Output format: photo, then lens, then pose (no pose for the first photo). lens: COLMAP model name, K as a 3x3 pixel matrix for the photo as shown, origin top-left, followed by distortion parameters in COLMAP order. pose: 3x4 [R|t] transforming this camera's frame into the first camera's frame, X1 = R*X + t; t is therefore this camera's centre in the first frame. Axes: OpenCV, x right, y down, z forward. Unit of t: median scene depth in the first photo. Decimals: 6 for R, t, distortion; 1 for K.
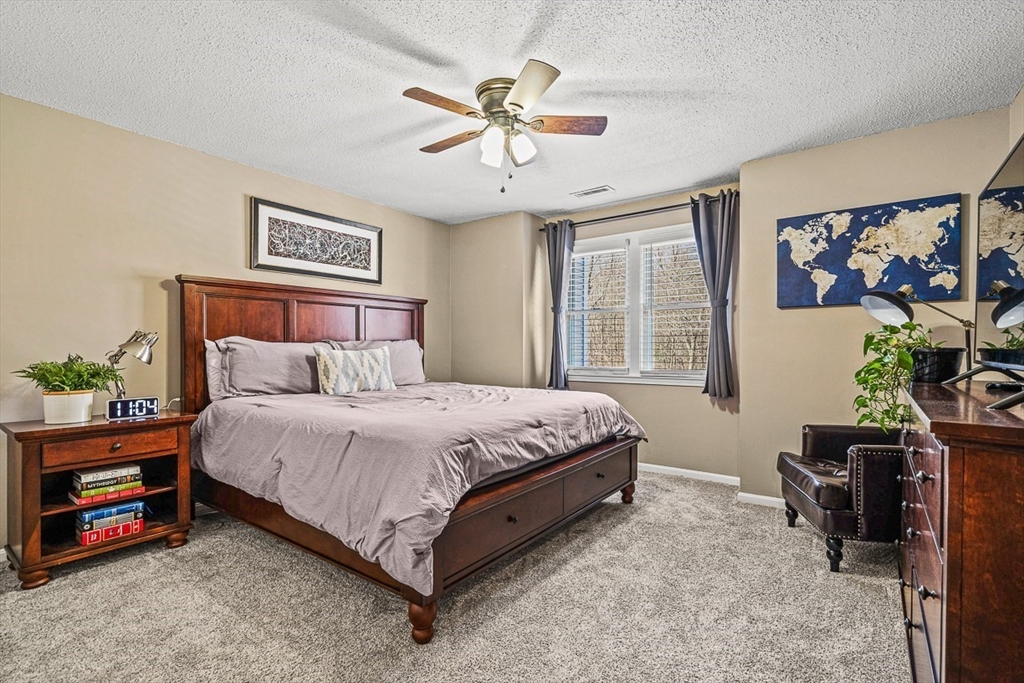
lens RADIAL K [[476.5, 0, 516.1], [0, 476.5, 345.2], [0, 0, 1]] dist [0.001028, 0.000331]
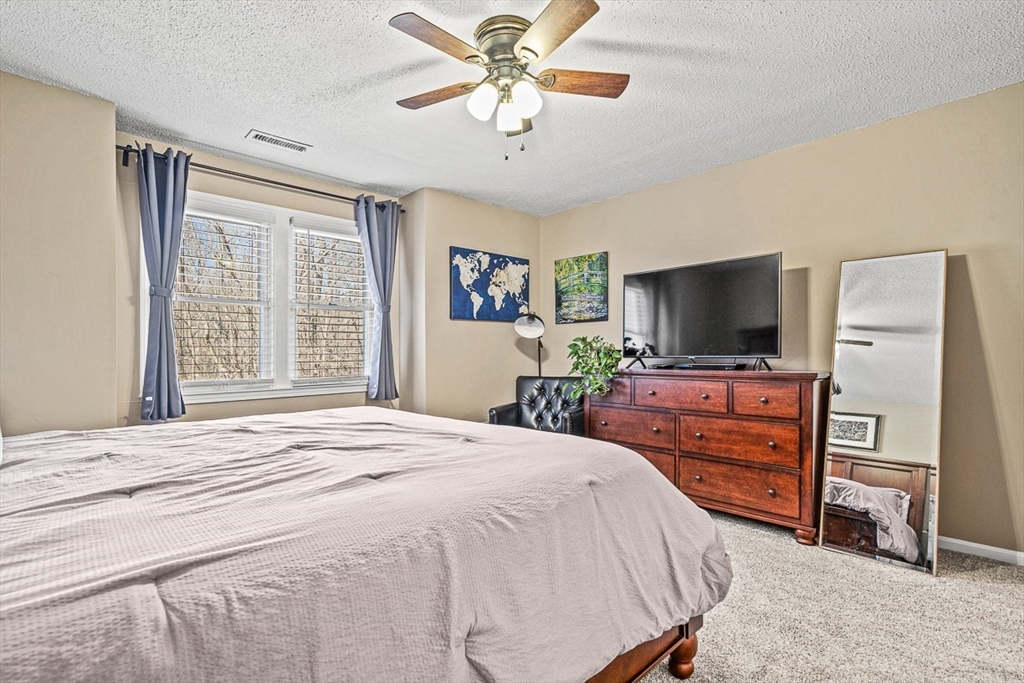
lens RADIAL K [[476.5, 0, 516.6], [0, 476.5, 348.4], [0, 0, 1]] dist [0.001028, 0.000331]
pose [[0.168989, 0.005172, 0.985604, -0.661200], [0.002152, 0.999982, -0.005616, 0.005673], [-0.985616, 0.003070, 0.168975, 0.667842]]
